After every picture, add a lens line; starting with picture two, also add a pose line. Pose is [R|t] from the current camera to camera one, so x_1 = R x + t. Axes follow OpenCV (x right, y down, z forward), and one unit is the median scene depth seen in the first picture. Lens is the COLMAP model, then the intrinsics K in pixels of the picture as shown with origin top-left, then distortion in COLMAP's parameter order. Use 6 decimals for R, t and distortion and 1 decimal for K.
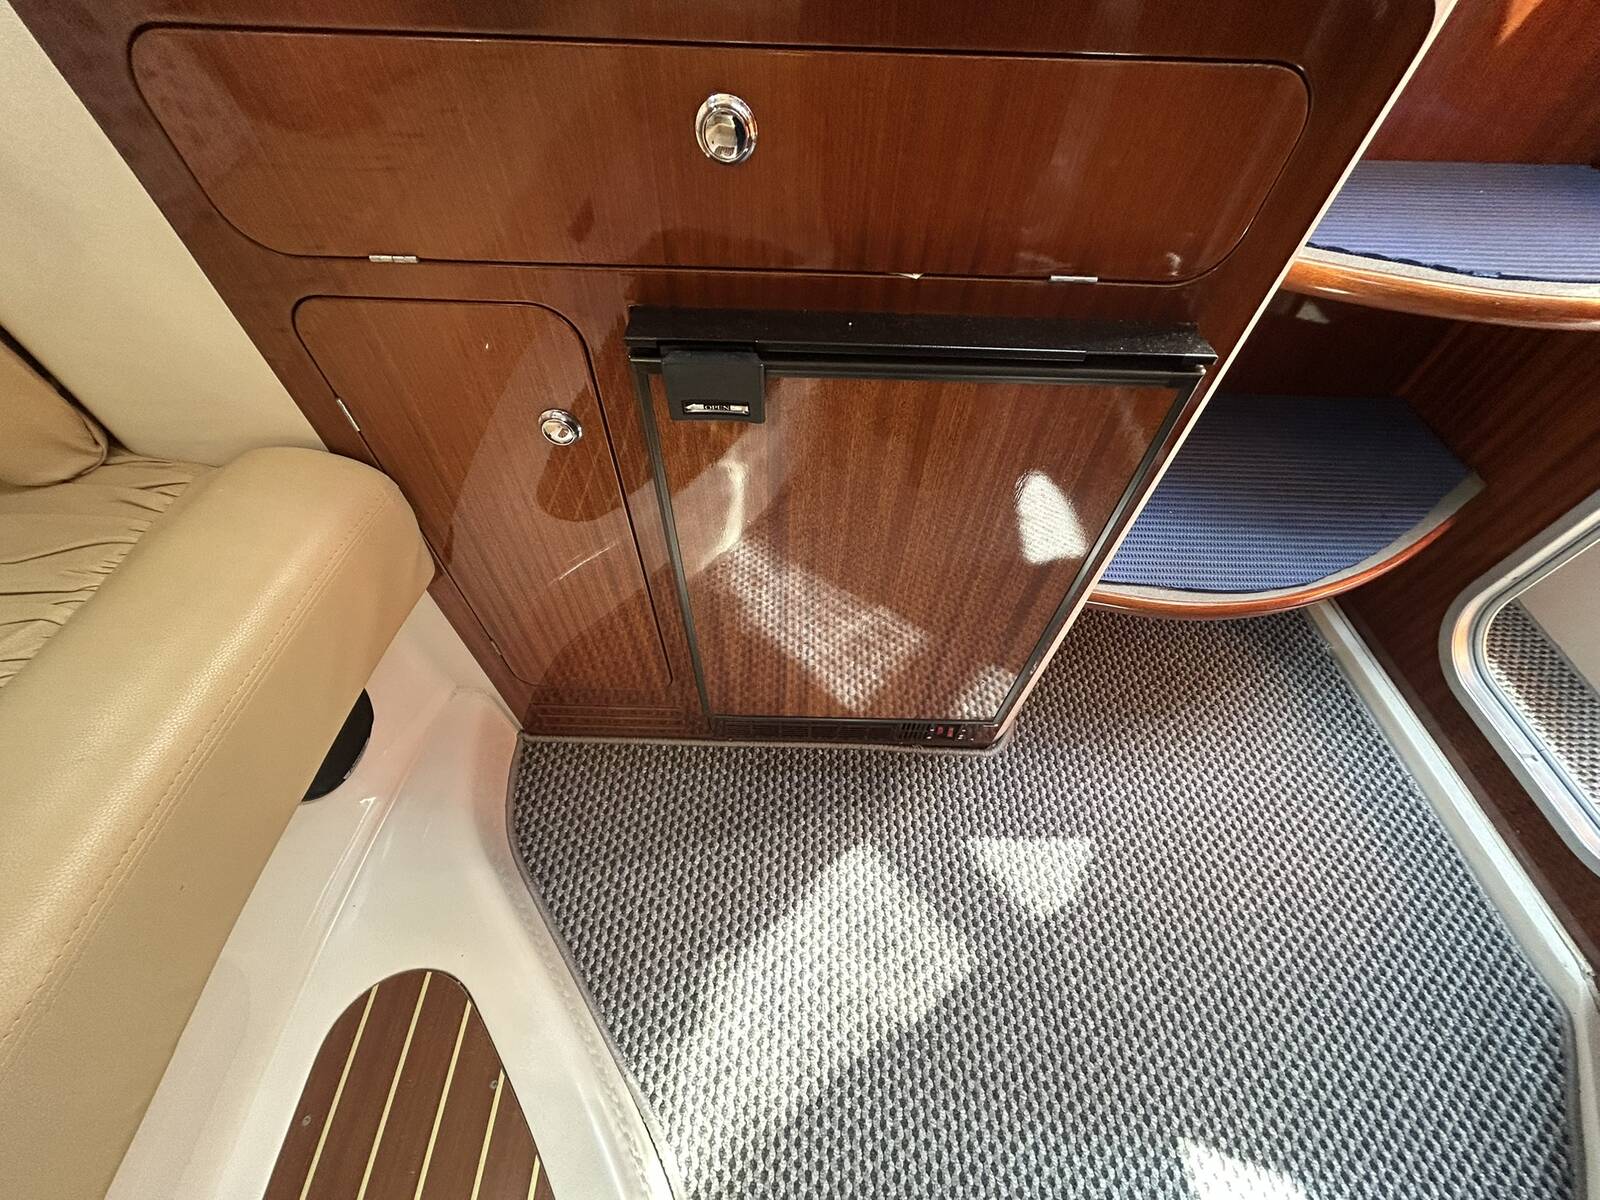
lens RADIAL K [[642.8, 0, 800.9], [0, 642.8, 601.3], [0, 0, 1]] dist [0.000556, -0.000020]
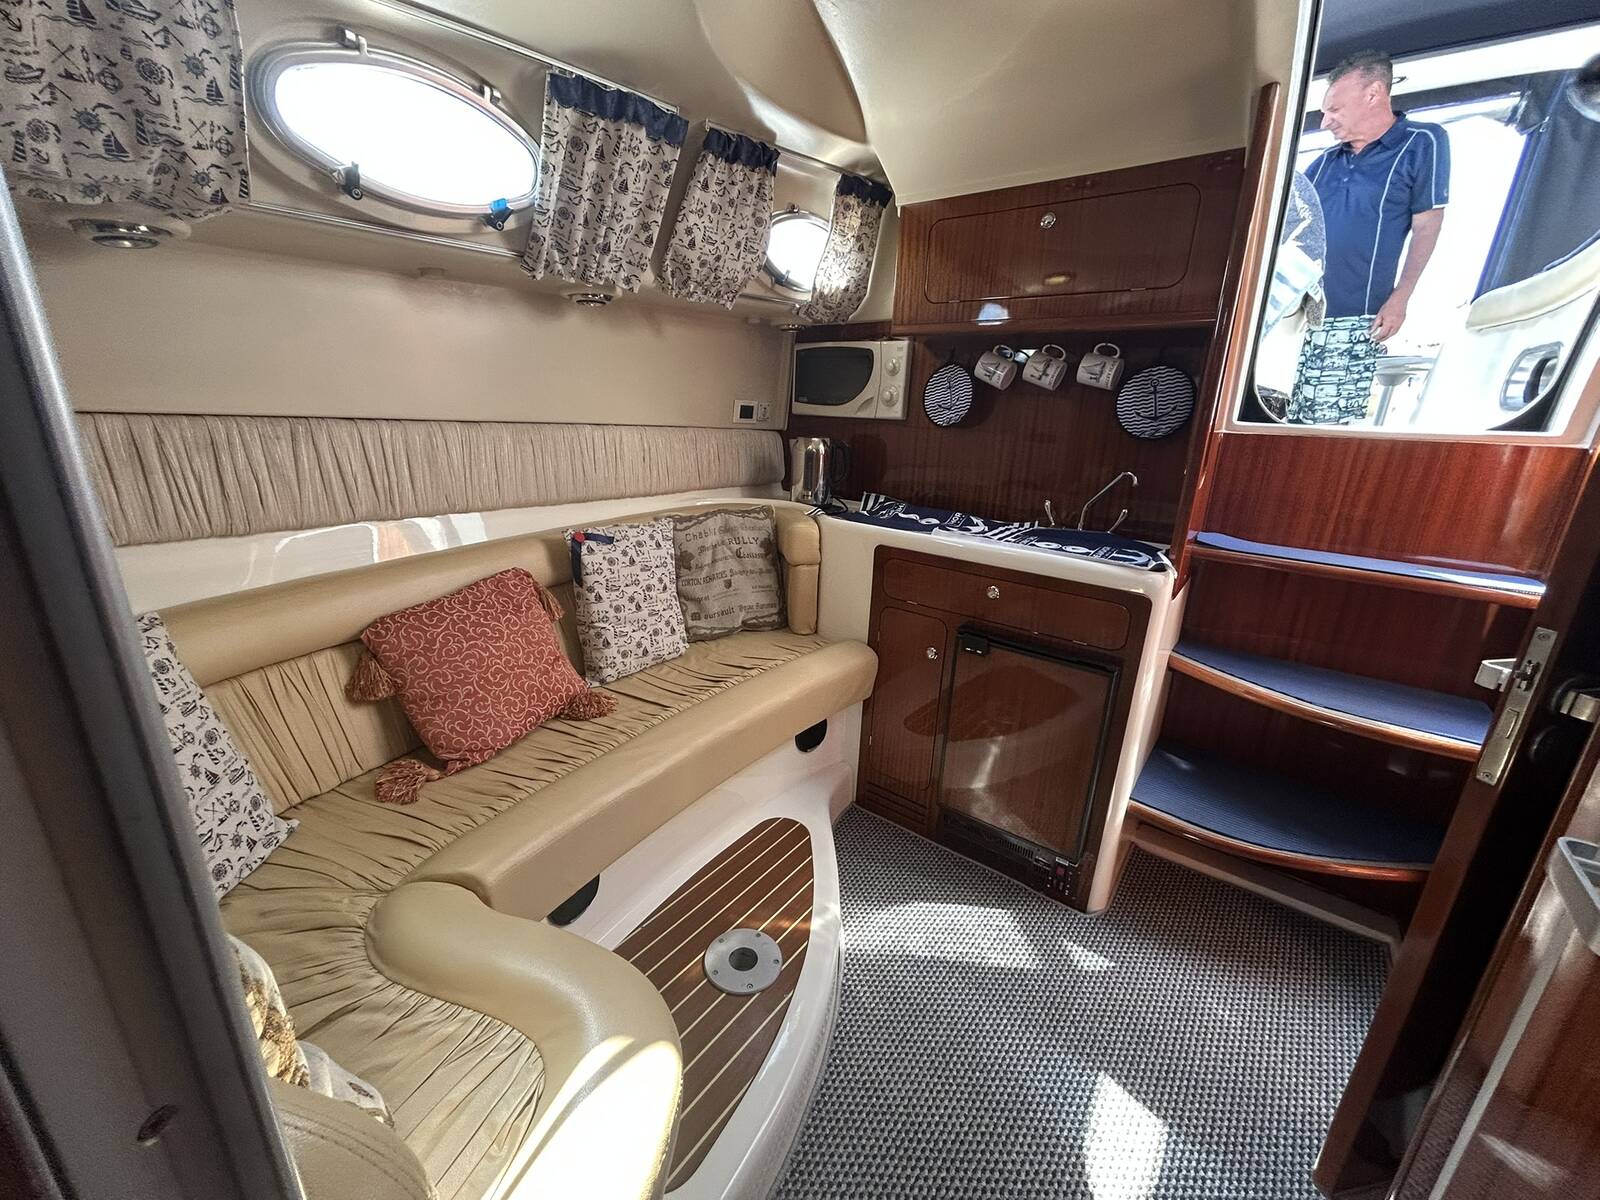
lens RADIAL K [[642.8, 0, 796.8], [0, 642.8, 600.9], [0, 0, 1]] dist [0.000556, -0.000020]
pose [[0.800788, 0.195337, -0.566200, 0.489702], [-0.492811, 0.752148, -0.437504, 0.726465], [0.340406, 0.629378, 0.698575, -0.959333]]
